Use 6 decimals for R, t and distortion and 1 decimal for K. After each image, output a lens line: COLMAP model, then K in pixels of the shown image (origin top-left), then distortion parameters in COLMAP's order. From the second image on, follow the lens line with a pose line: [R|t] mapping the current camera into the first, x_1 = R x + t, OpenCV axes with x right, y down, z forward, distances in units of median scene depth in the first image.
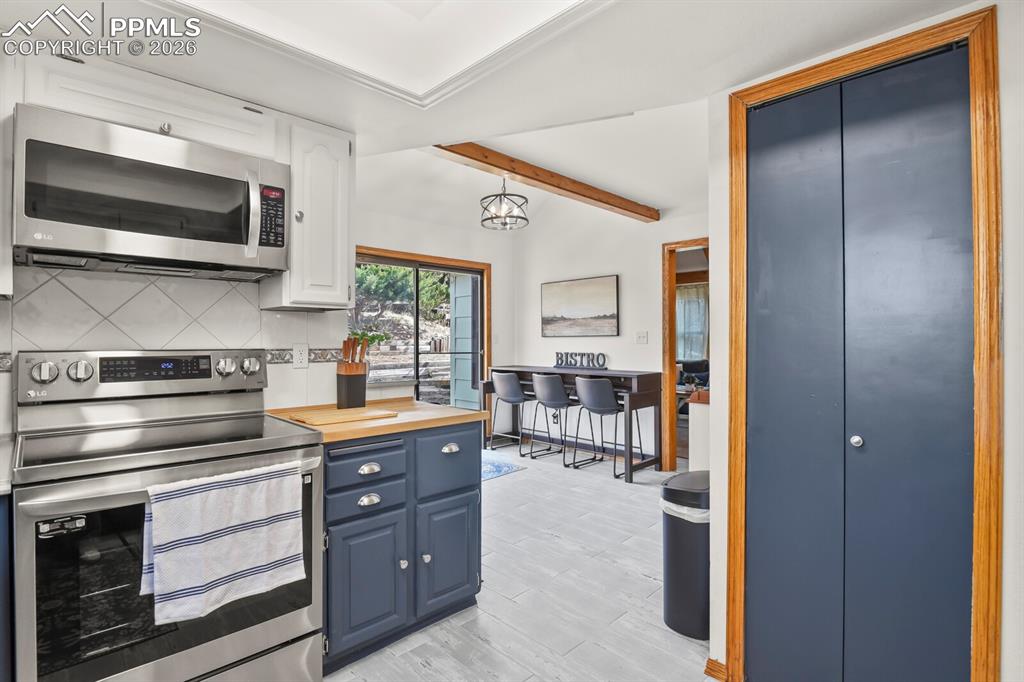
lens RADIAL K [[498.7, 0, 512.6], [0, 498.7, 340.4], [0, 0, 1]] dist [-0.011357, -0.004460]
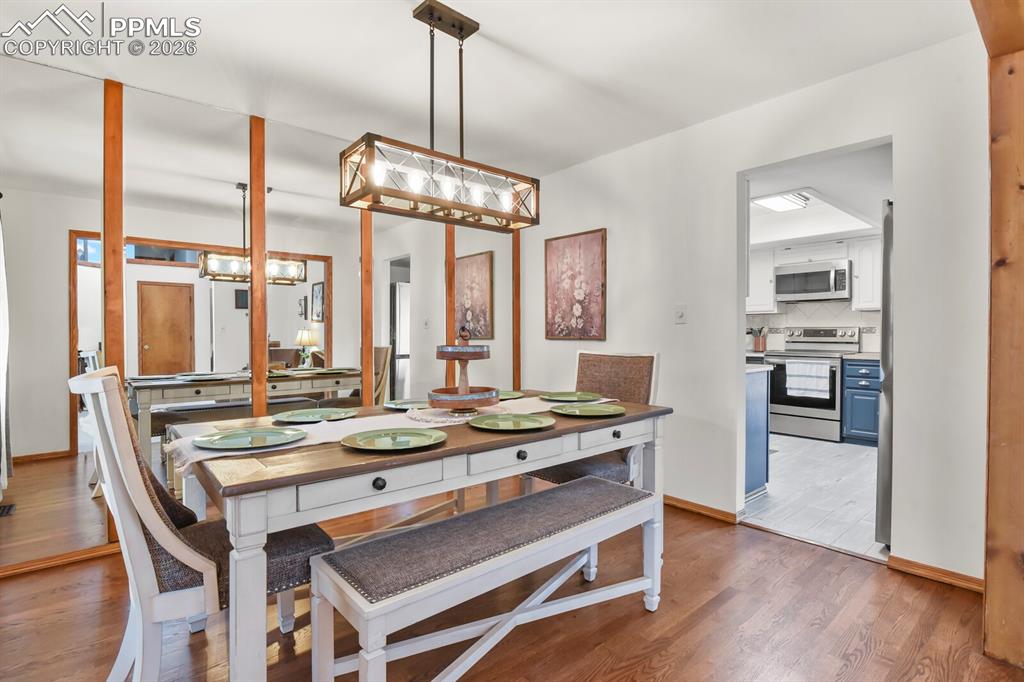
lens RADIAL K [[498.7, 0, 515.0], [0, 498.7, 344.6], [0, 0, 1]] dist [-0.011357, -0.004460]
pose [[-0.061211, 0.023846, -0.997840, 2.439239], [0.005476, 0.999708, 0.023555, 0.044039], [0.998110, -0.004022, -0.061324, -0.684890]]
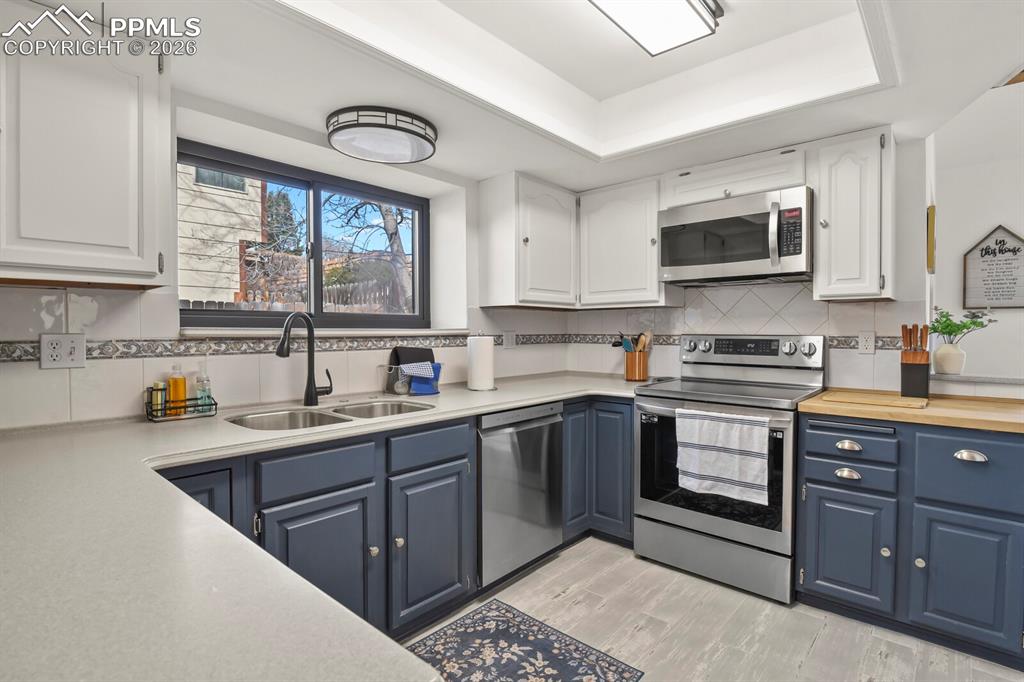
lens RADIAL K [[498.7, 0, 518.4], [0, 498.7, 339.3], [0, 0, 1]] dist [-0.011357, -0.004460]
pose [[0.069700, 0.019740, -0.997373, 0.740531], [-0.000747, 0.999805, 0.019736, 0.003670], [0.997568, -0.000630, 0.069702, 0.201871]]
